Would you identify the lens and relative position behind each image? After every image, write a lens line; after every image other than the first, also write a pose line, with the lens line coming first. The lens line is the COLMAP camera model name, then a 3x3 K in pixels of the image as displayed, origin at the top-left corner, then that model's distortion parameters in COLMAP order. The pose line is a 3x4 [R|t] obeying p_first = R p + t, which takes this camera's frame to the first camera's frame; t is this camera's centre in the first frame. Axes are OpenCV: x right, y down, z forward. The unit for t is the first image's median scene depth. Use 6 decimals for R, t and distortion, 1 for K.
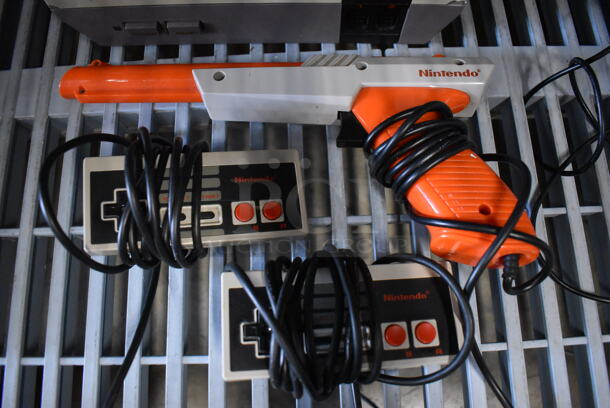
lens RADIAL K [[468.1, 0, 307.9], [0, 468.1, 202.6], [0, 0, 1]] dist [-0.104285, 0.008867]
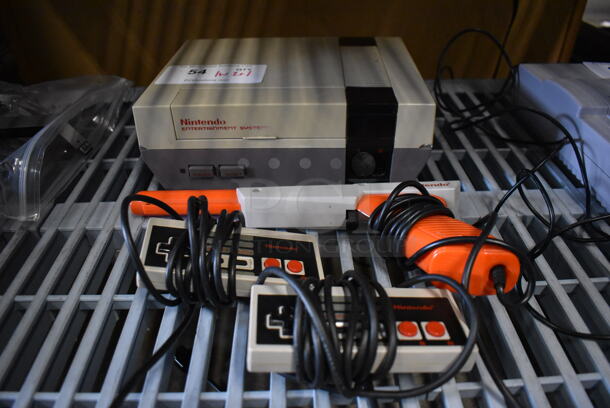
lens RADIAL K [[468.1, 0, 307.9], [0, 468.1, 202.6], [0, 0, 1]] dist [-0.104285, 0.008867]
pose [[0.999961, 0.003819, -0.007967, -0.032921], [-0.008002, 0.773685, -0.633520, 0.630739], [0.003744, 0.633559, 0.773685, -0.029845]]
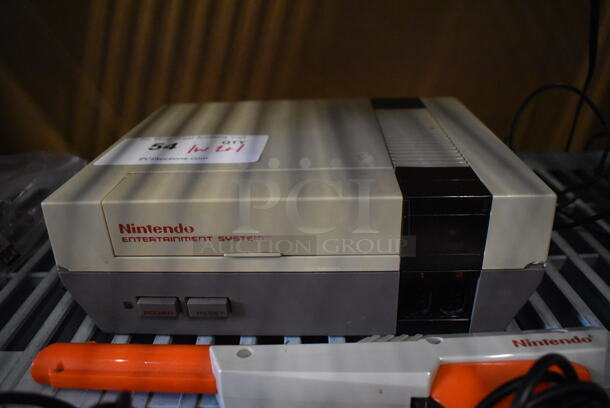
lens RADIAL K [[468.1, 0, 307.9], [0, 468.1, 202.6], [0, 0, 1]] dist [-0.104285, 0.008867]
pose [[0.999309, -0.007098, -0.036498, -0.062665], [-0.022686, 0.661344, -0.749739, 0.126049], [0.029459, 0.750049, 0.660726, 0.336892]]
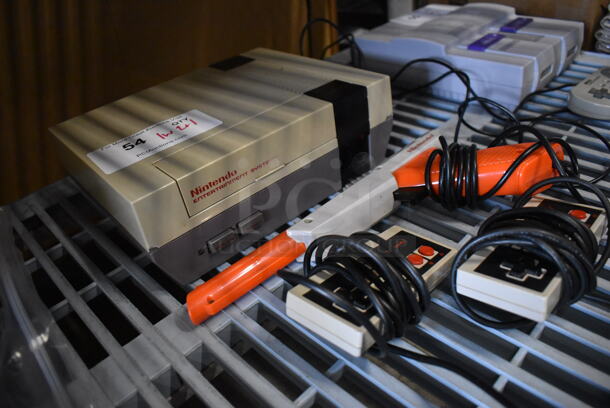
lens RADIAL K [[468.1, 0, 307.9], [0, 468.1, 202.6], [0, 0, 1]] dist [-0.104285, 0.008867]
pose [[0.731546, -0.447228, 0.514614, -0.836510], [0.677981, 0.556884, -0.479816, 0.306124], [-0.071993, 0.699905, 0.710598, 0.080751]]
